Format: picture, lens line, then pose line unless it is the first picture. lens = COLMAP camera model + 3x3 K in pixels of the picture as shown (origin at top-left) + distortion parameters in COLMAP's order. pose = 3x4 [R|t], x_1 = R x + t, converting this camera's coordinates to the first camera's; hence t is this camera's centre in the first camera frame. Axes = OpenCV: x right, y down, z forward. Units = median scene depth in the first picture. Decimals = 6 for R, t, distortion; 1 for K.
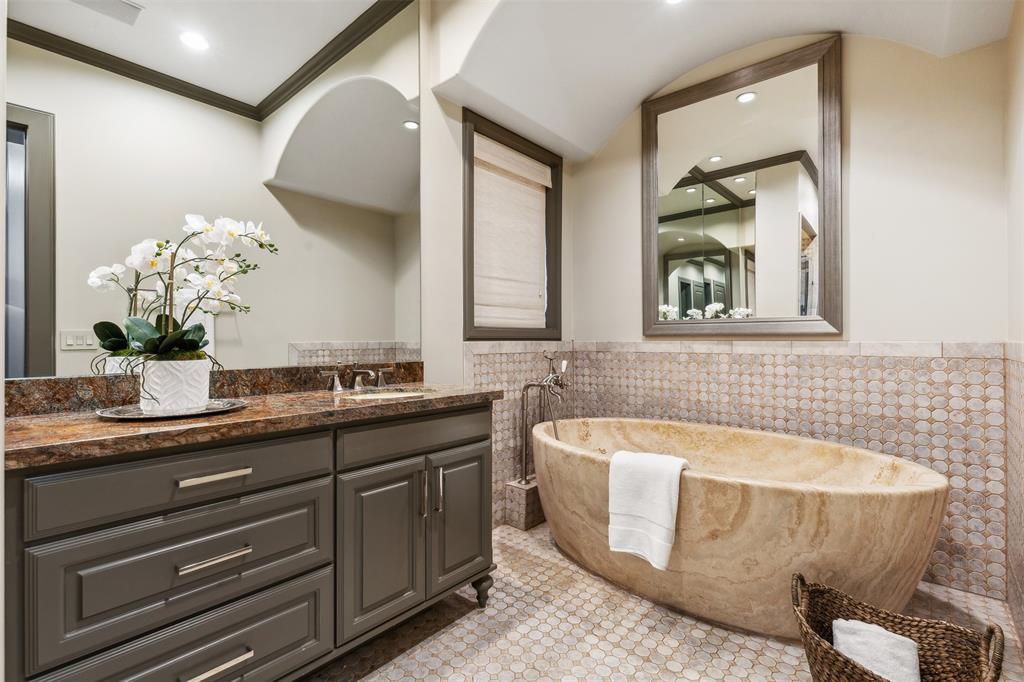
lens RADIAL K [[461.8, 0, 515.3], [0, 461.8, 341.8], [0, 0, 1]] dist [0.004137, -0.000347]
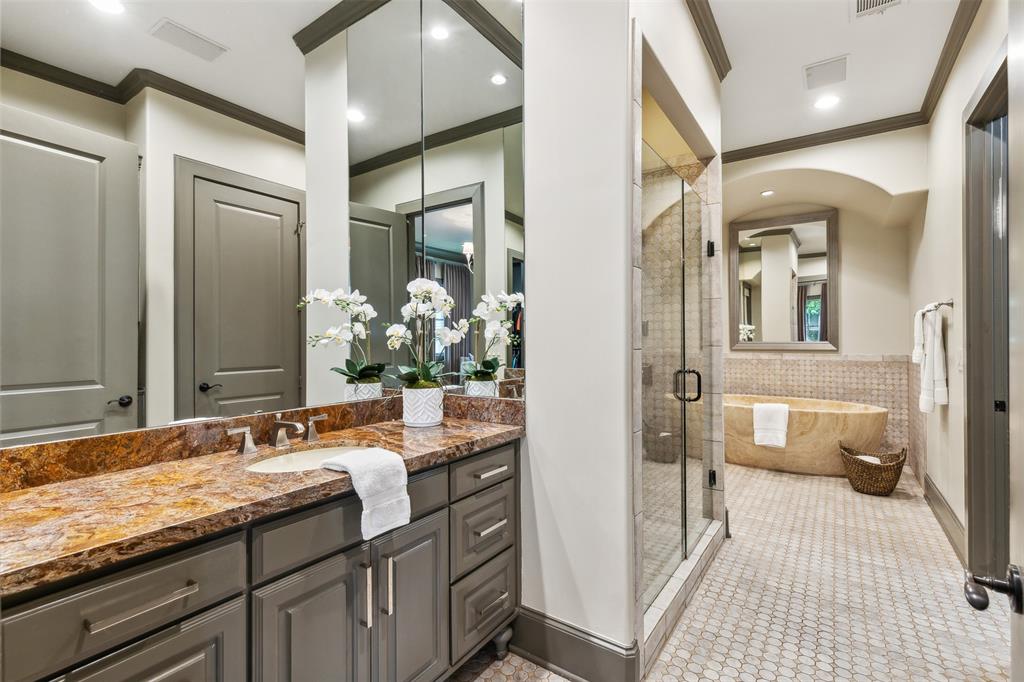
lens RADIAL K [[461.8, 0, 515.3], [0, 461.8, 341.8], [0, 0, 1]] dist [0.004137, -0.000347]
pose [[0.994564, -0.000154, 0.104130, -1.108084], [0.000436, 0.999996, -0.002692, -0.057370], [-0.104130, 0.002723, 0.994560, -1.069254]]
